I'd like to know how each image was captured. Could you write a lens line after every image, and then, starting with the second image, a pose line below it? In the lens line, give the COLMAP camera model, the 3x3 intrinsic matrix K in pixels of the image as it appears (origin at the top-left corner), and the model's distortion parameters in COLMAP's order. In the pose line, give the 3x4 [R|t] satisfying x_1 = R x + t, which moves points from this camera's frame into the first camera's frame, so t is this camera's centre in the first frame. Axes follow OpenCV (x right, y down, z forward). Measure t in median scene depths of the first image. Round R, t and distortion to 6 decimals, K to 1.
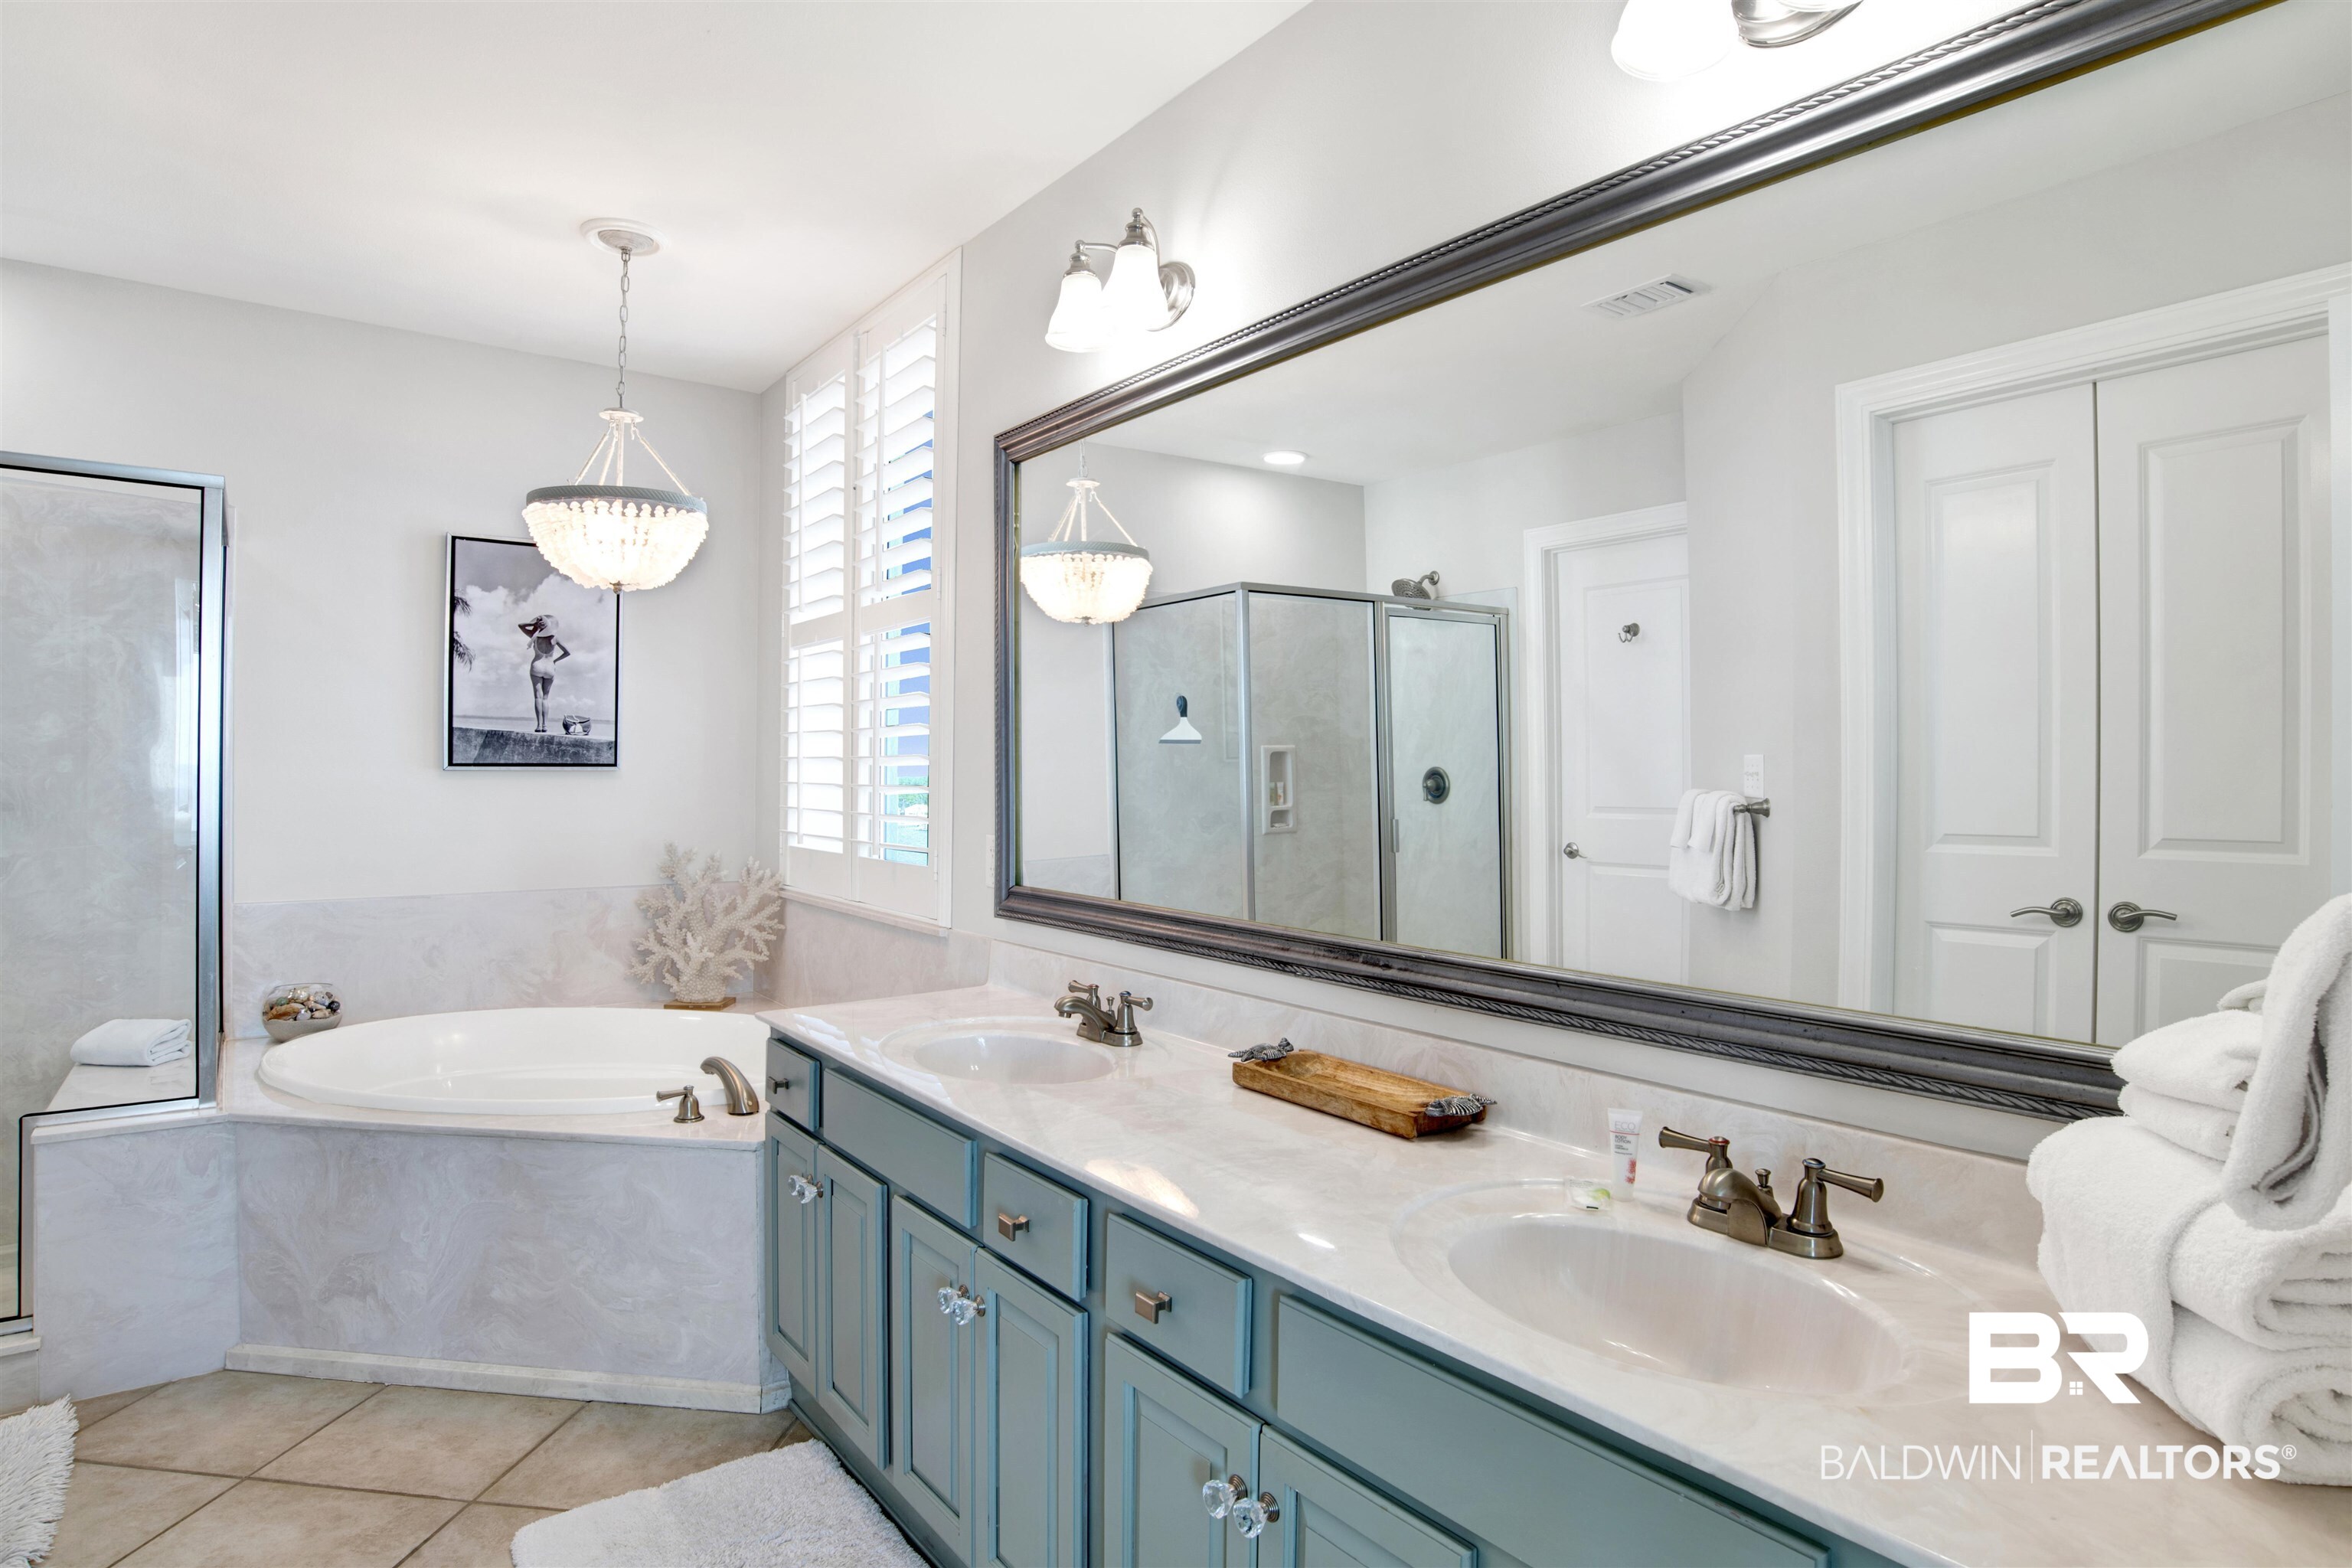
lens RADIAL K [[1294.4, 0, 1183.4], [0, 1294.4, 791.7], [0, 0, 1]] dist [-0.053012, 0.016139]
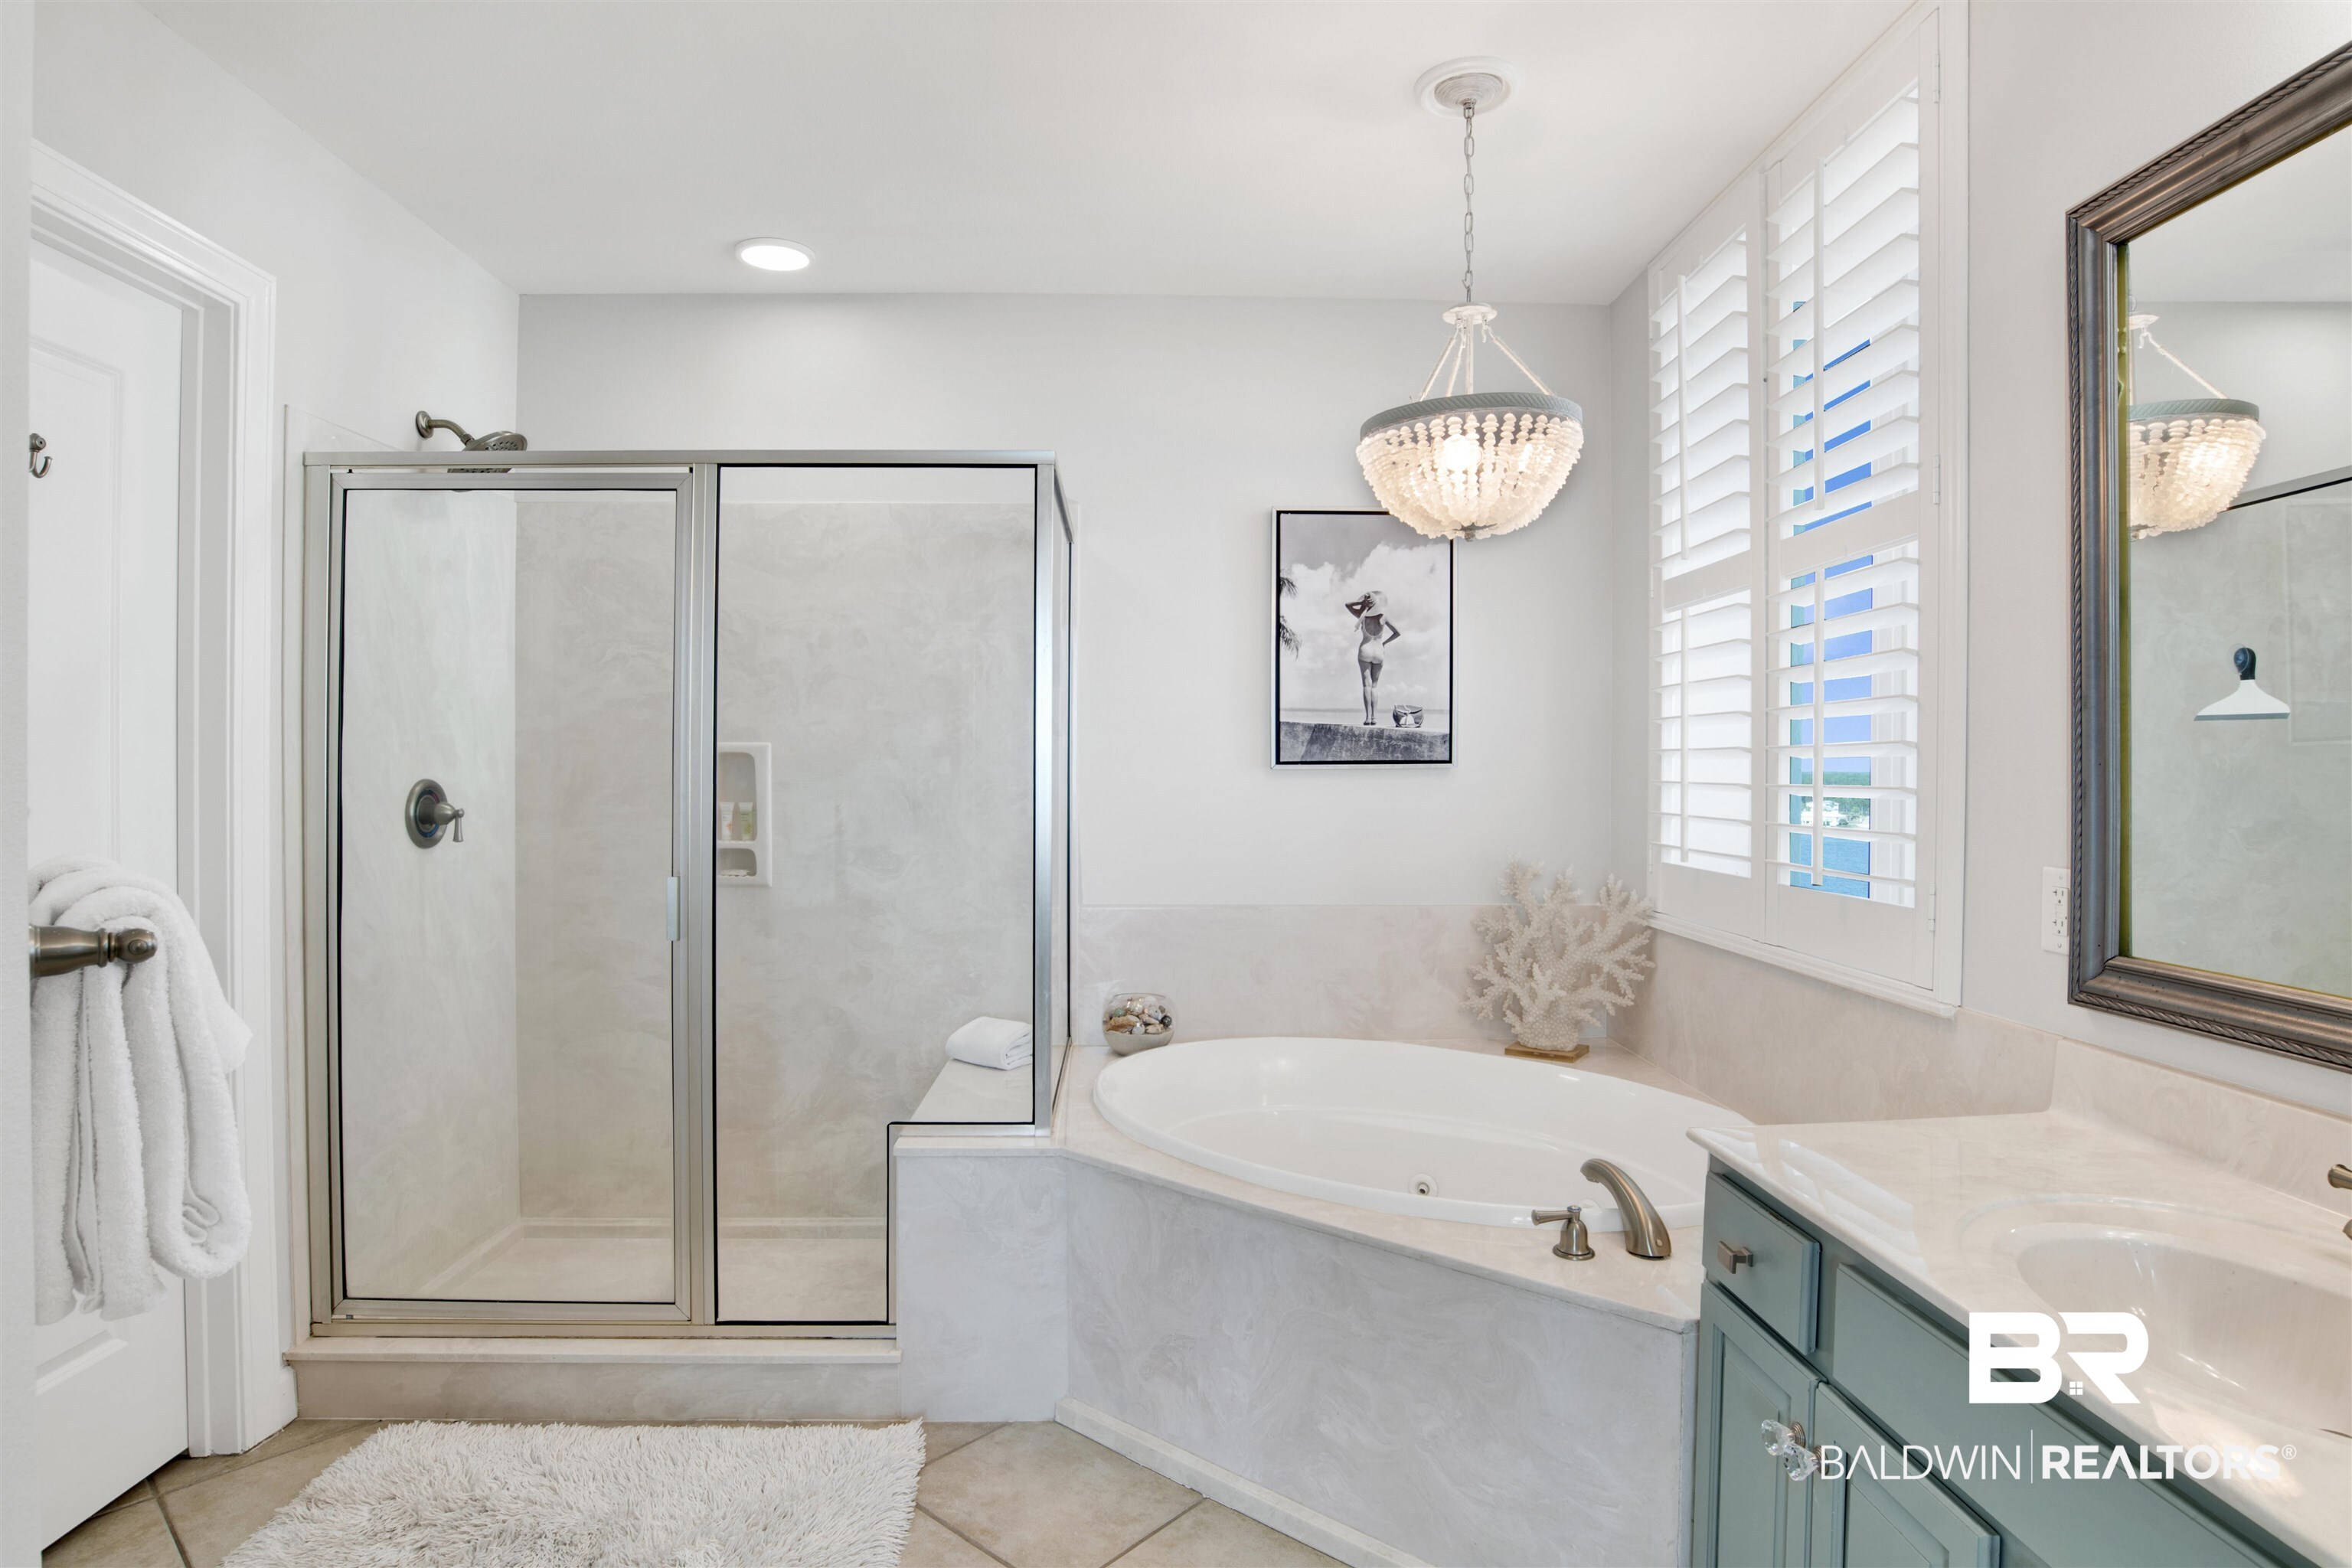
lens RADIAL K [[1294.4, 0, 1170.1], [0, 1294.4, 775.9], [0, 0, 1]] dist [-0.053012, 0.016139]
pose [[0.823826, -0.006177, -0.566809, -0.149783], [0.000974, 0.999955, -0.009482, -0.004747], [0.566842, 0.007260, 0.823795, 0.254465]]
